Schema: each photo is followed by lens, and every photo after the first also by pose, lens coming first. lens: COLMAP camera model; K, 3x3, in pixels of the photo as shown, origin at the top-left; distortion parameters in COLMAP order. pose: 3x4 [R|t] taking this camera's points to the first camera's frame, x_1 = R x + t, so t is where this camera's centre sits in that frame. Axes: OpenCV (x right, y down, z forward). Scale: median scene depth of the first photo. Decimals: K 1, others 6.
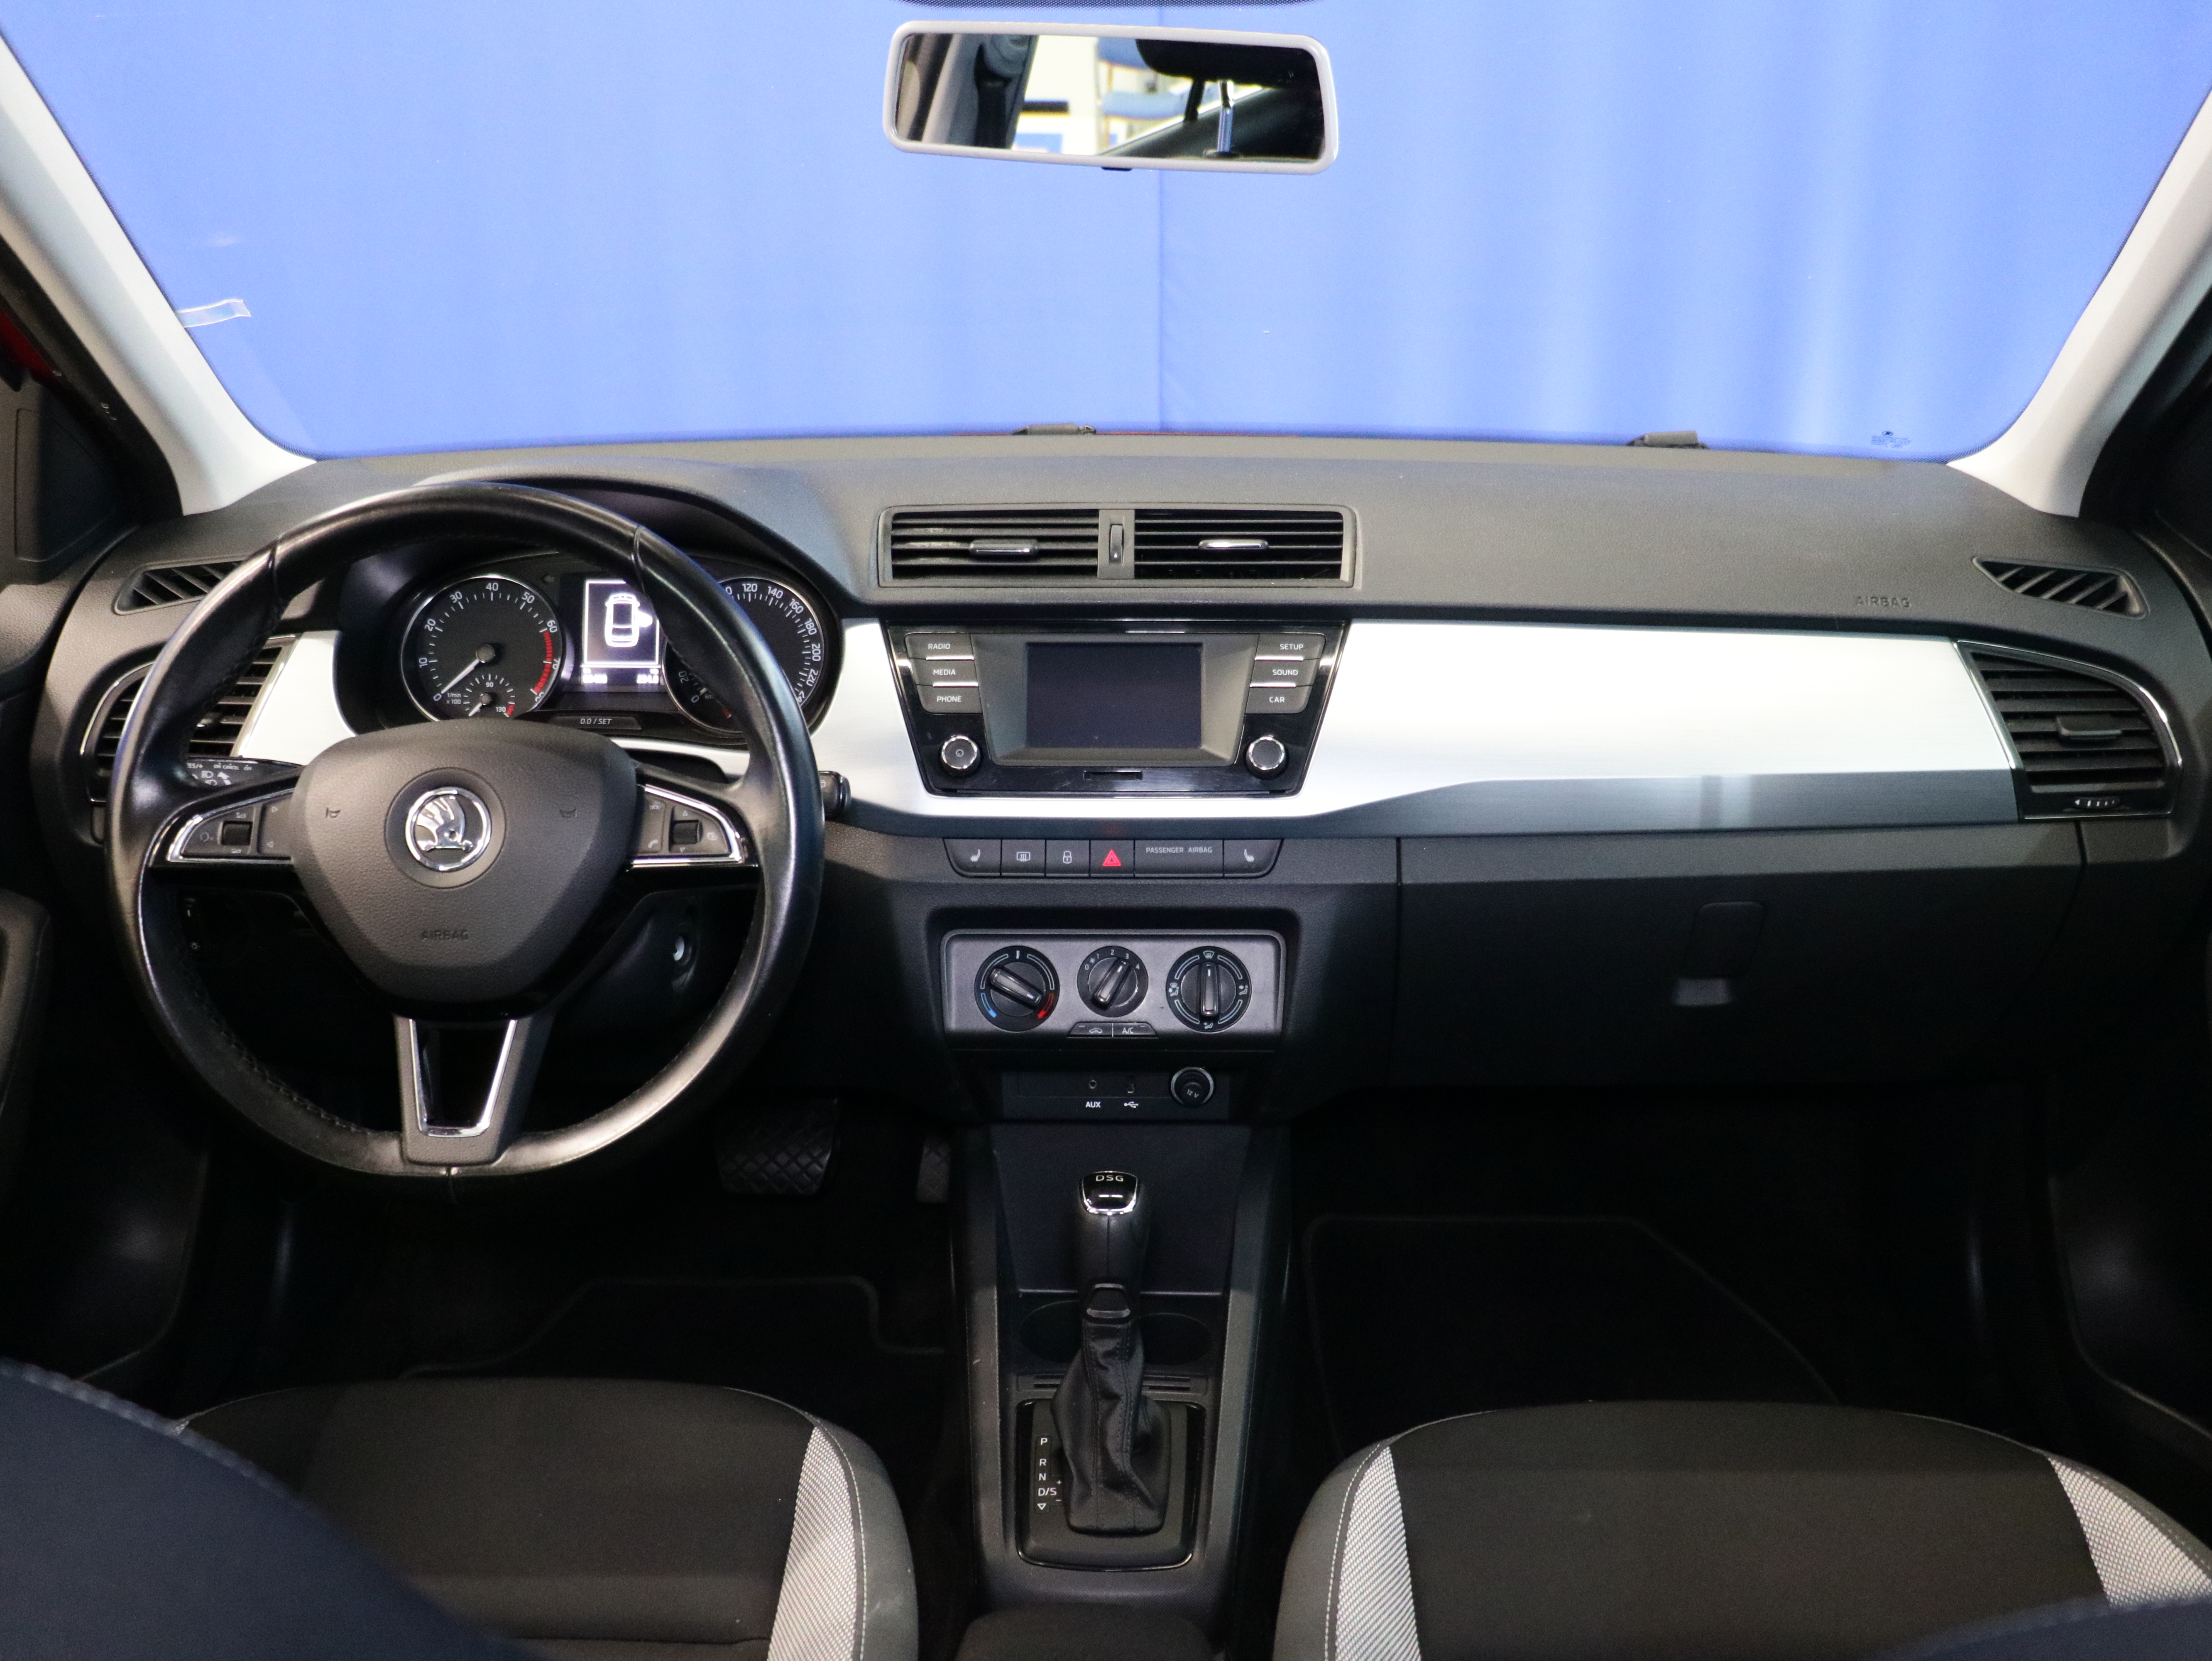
lens RADIAL K [[2004.3, 0, 1113.1], [0, 2004.3, 837.9], [0, 0, 1]] dist [-0.006359, 0.019907]
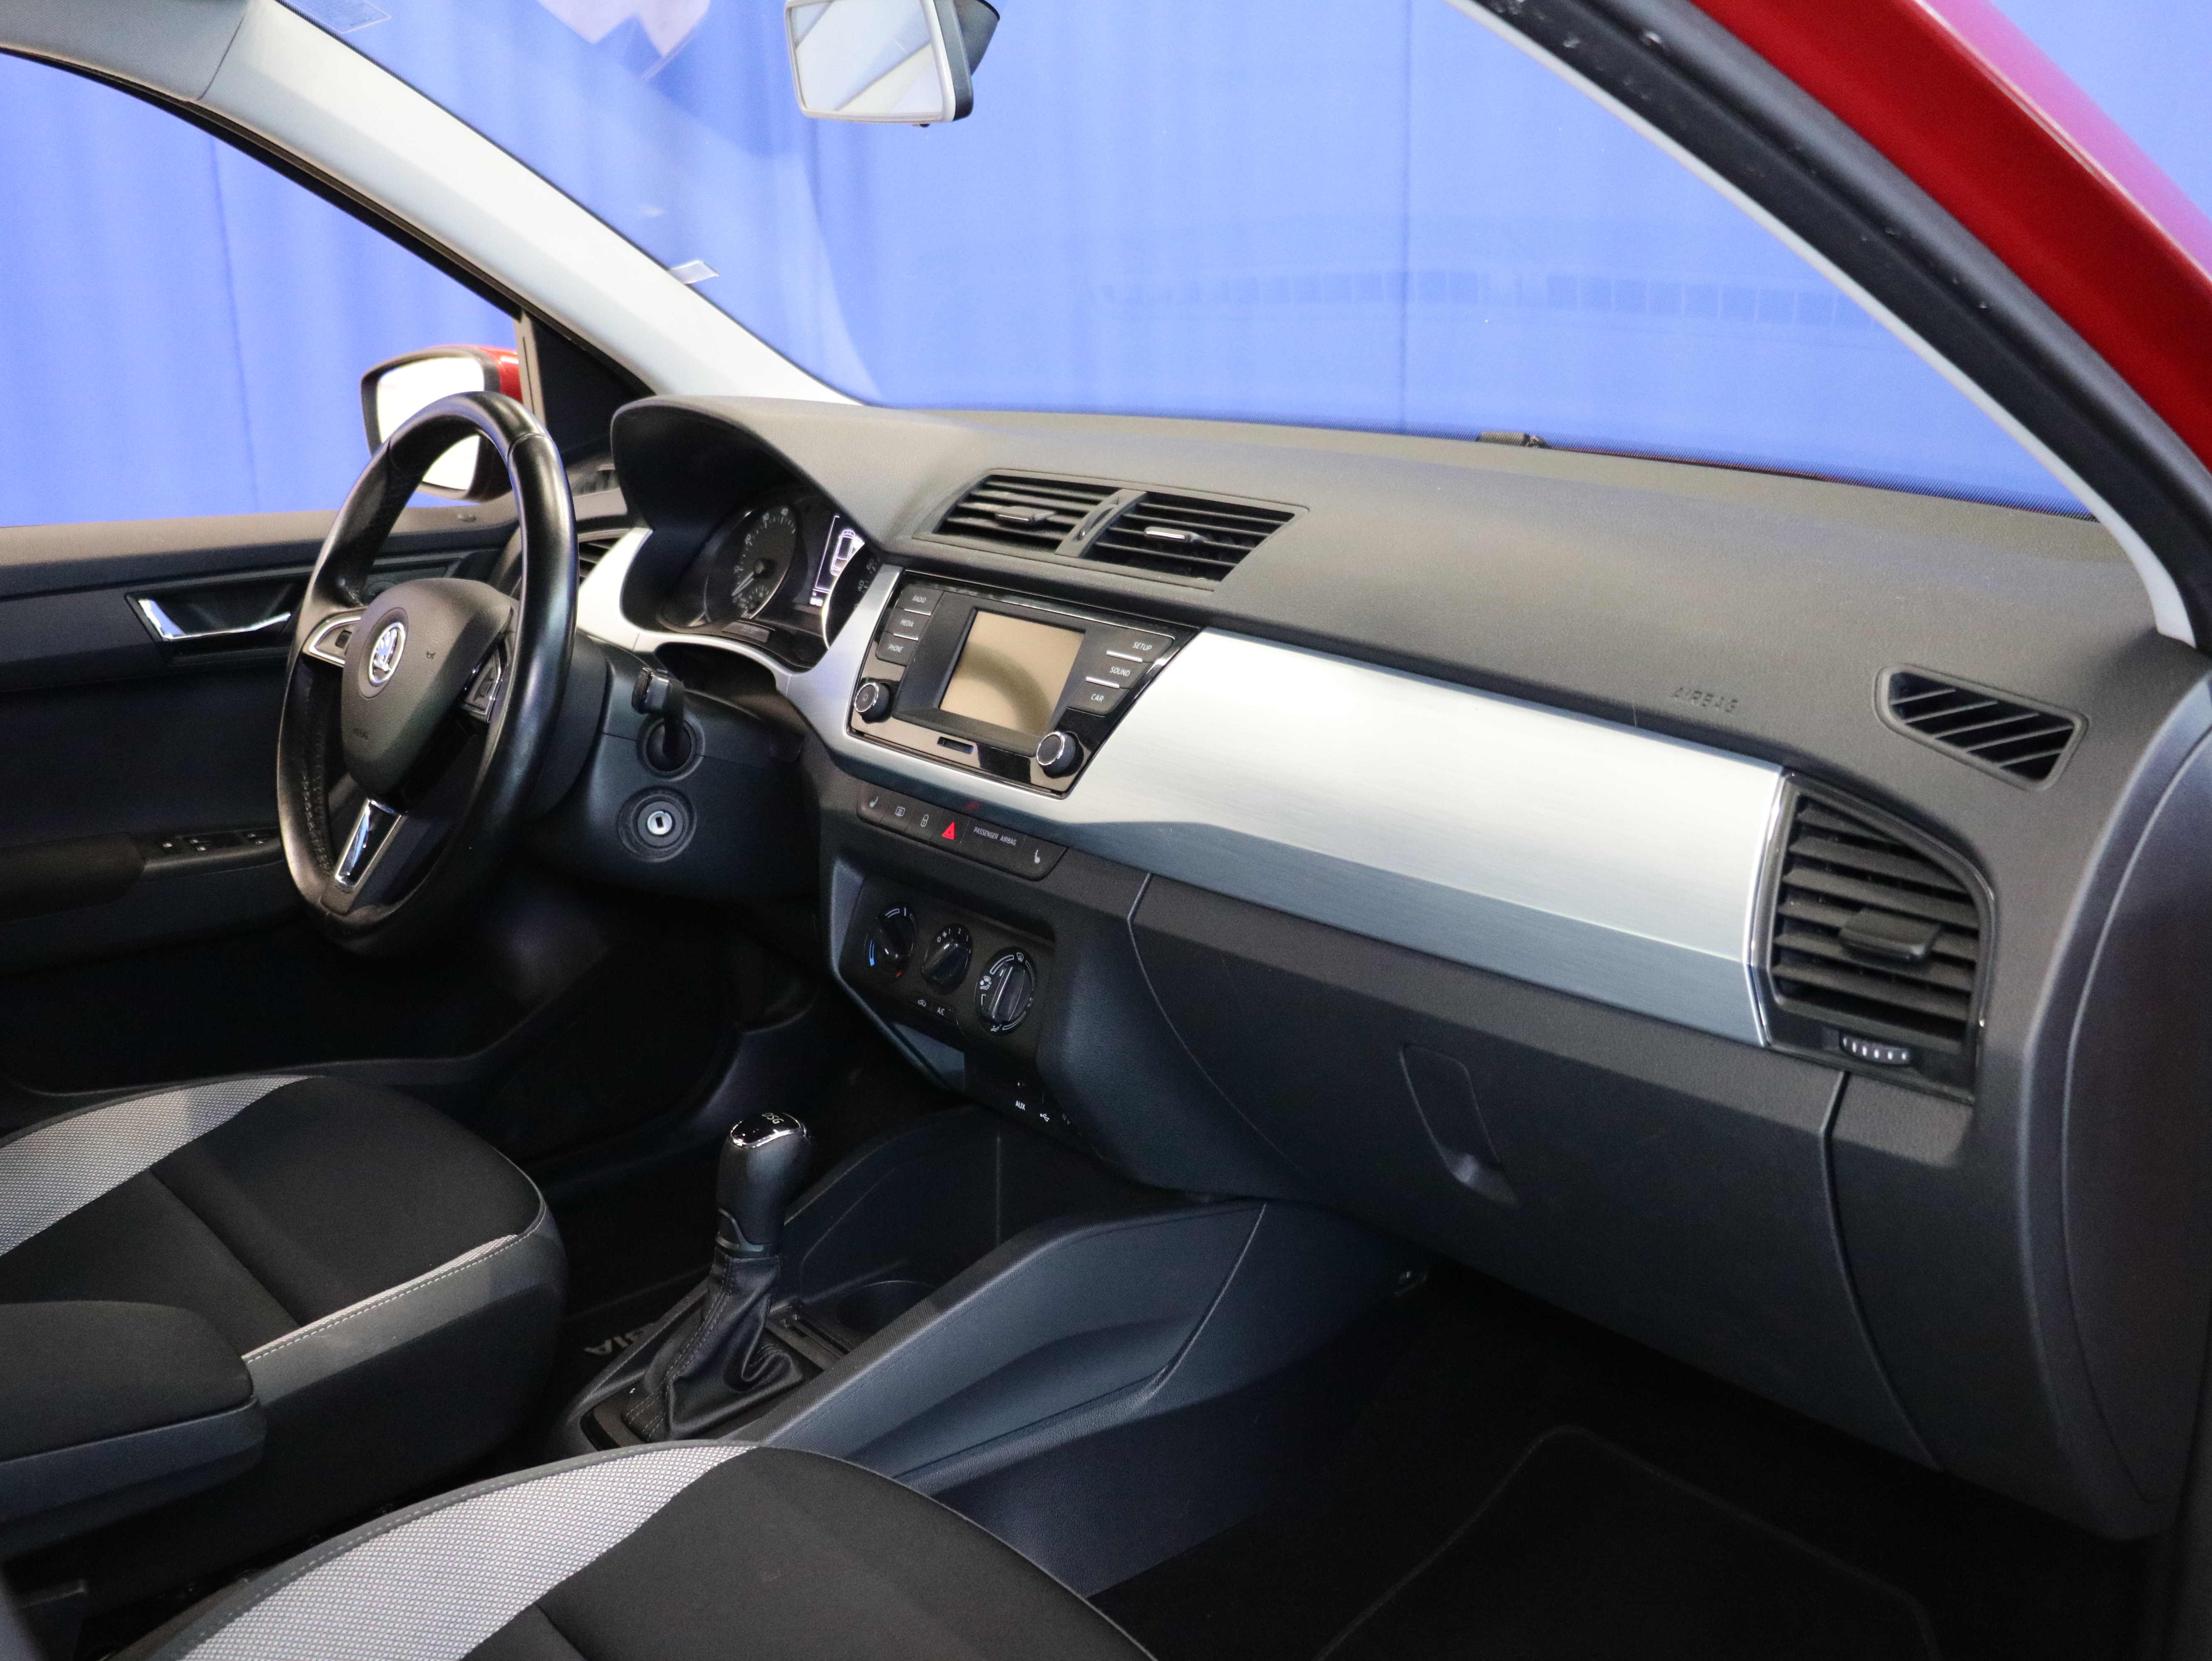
lens RADIAL K [[2231.4, 0, 1105.1], [0, 2231.4, 839.5], [0, 0, 1]] dist [-0.004656, 0.000000]
pose [[0.646107, 0.202944, -0.735771, 0.834290], [-0.238569, 0.969399, 0.057888, -0.065229], [0.725004, 0.138131, 0.674751, 0.322085]]
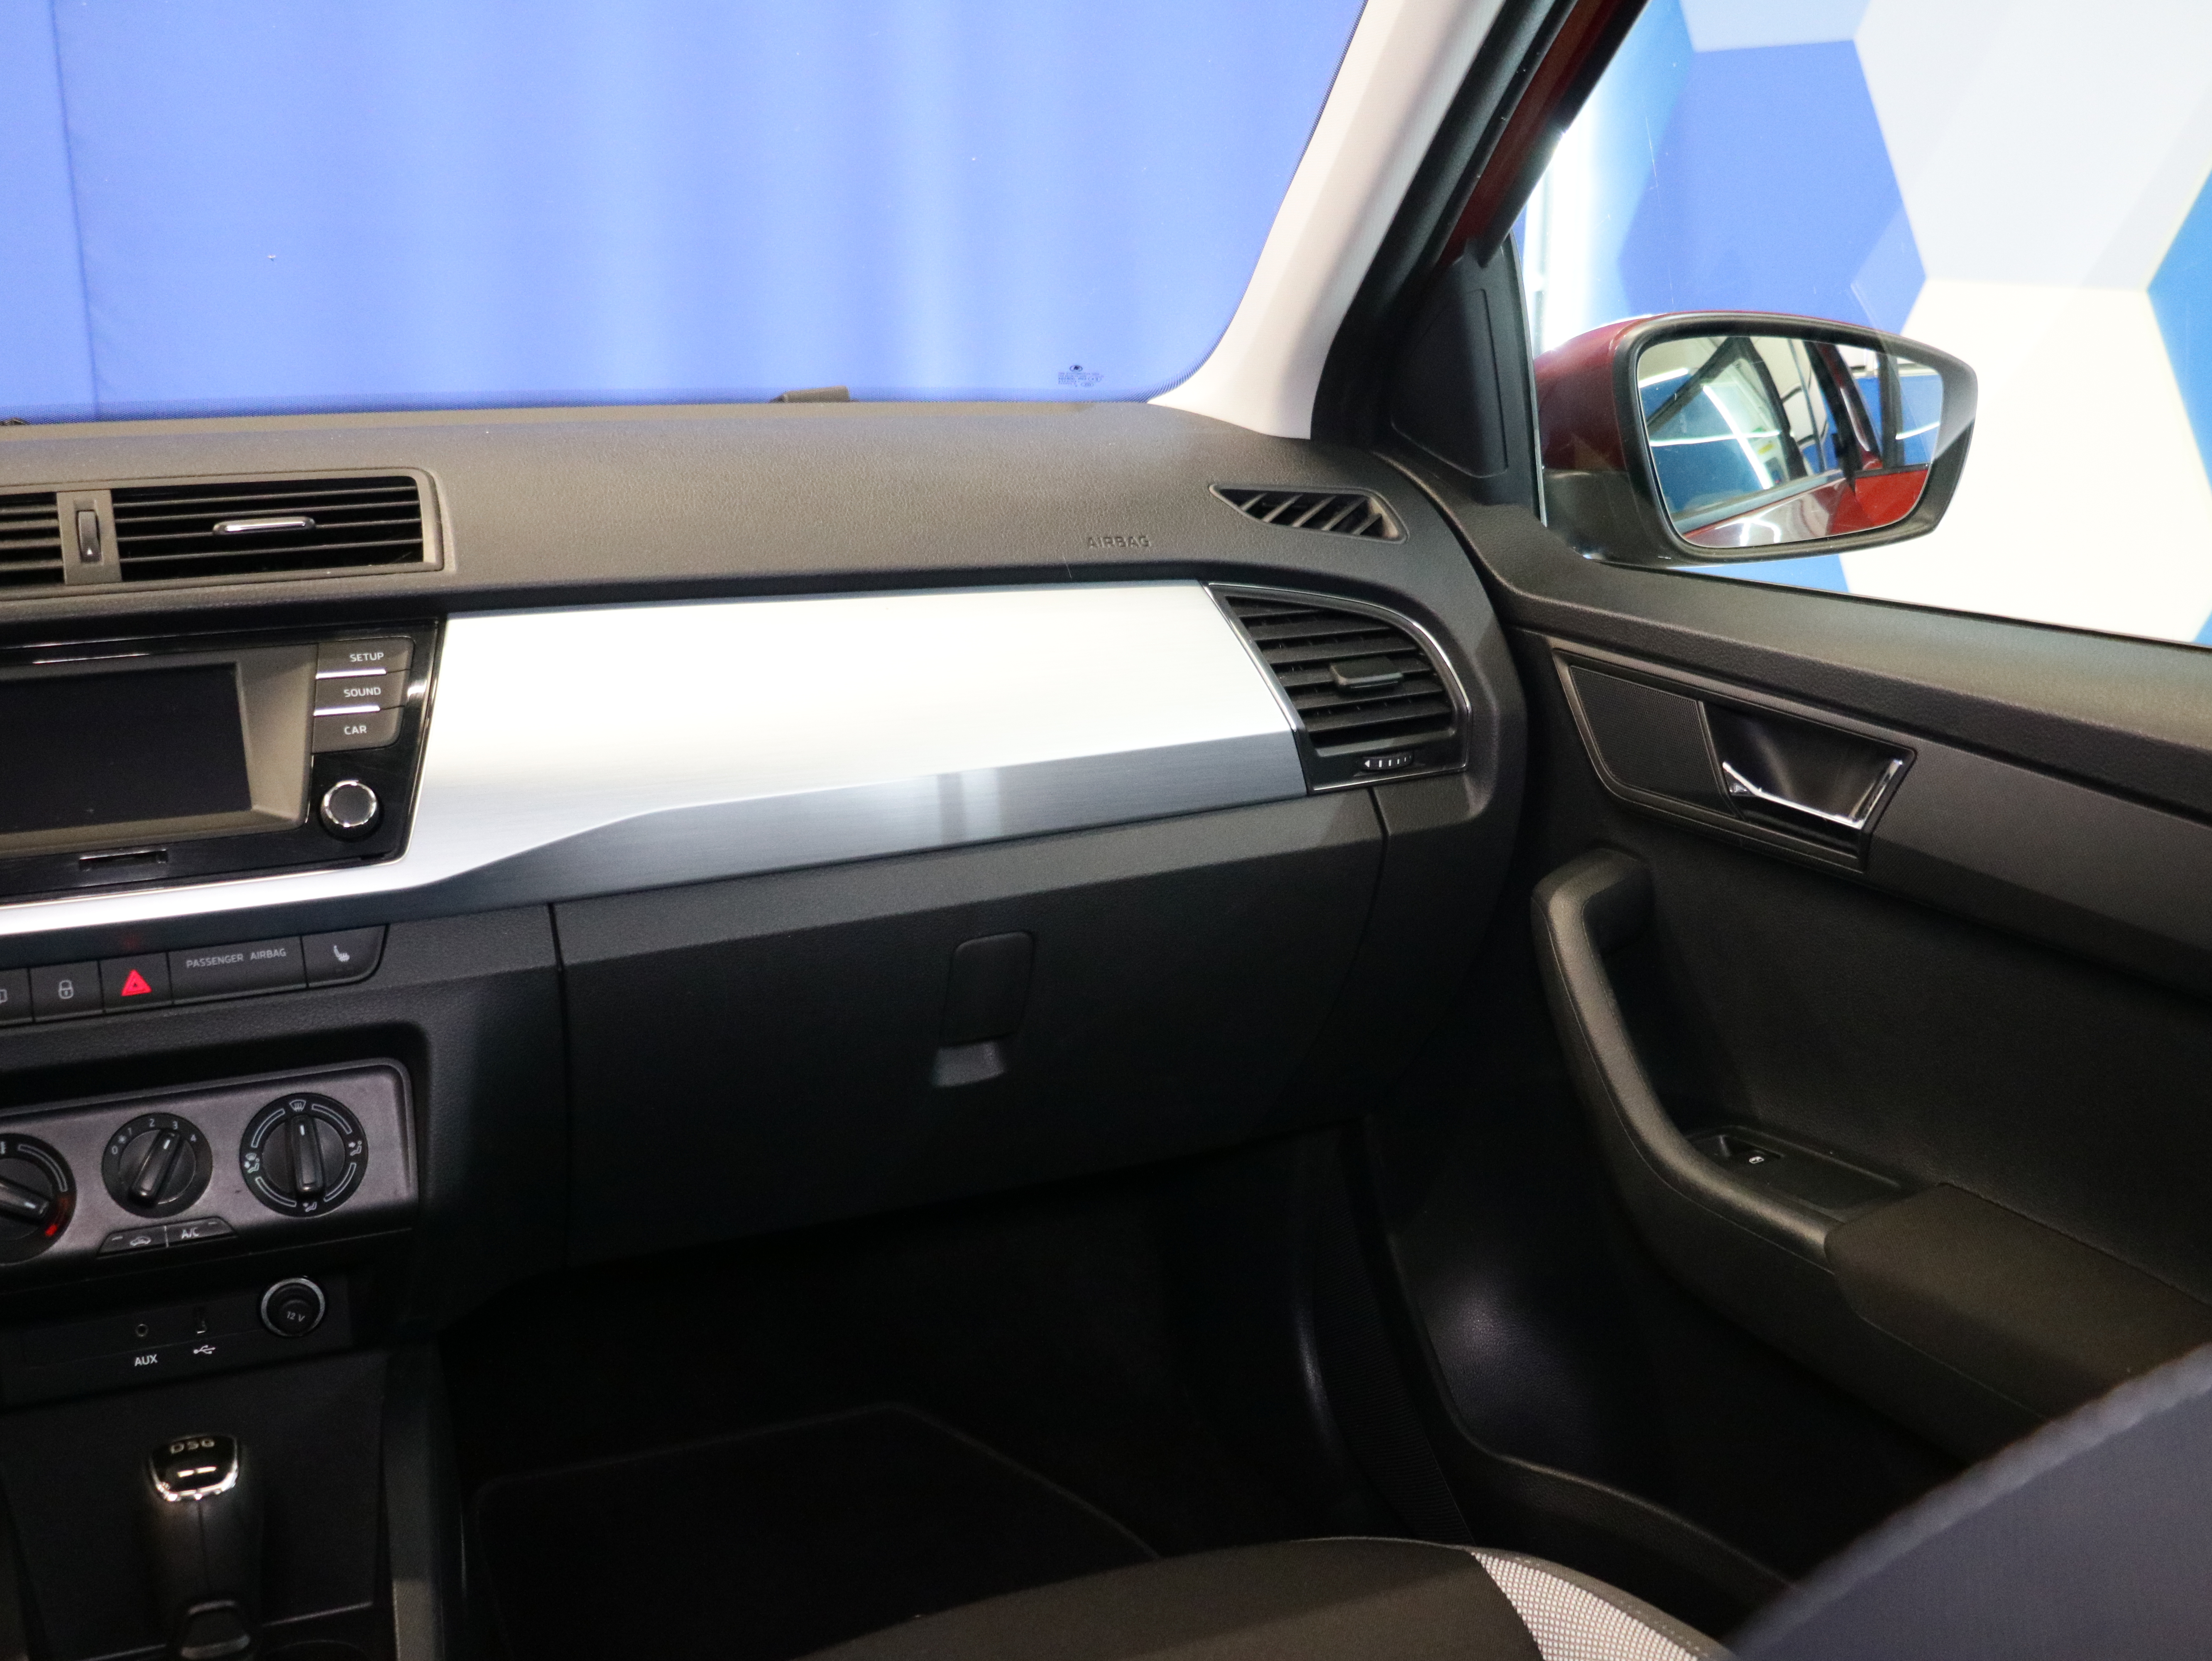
lens RADIAL K [[2498.8, 0, 1103.9], [0, 2498.8, 826.0], [0, 0, 1]] dist [-0.043097, 0.000000]
pose [[0.916108, -0.105554, 0.386788, -0.019385], [0.137366, 0.988966, -0.055463, 0.048976], [-0.376666, 0.103941, 0.920499, 0.093824]]
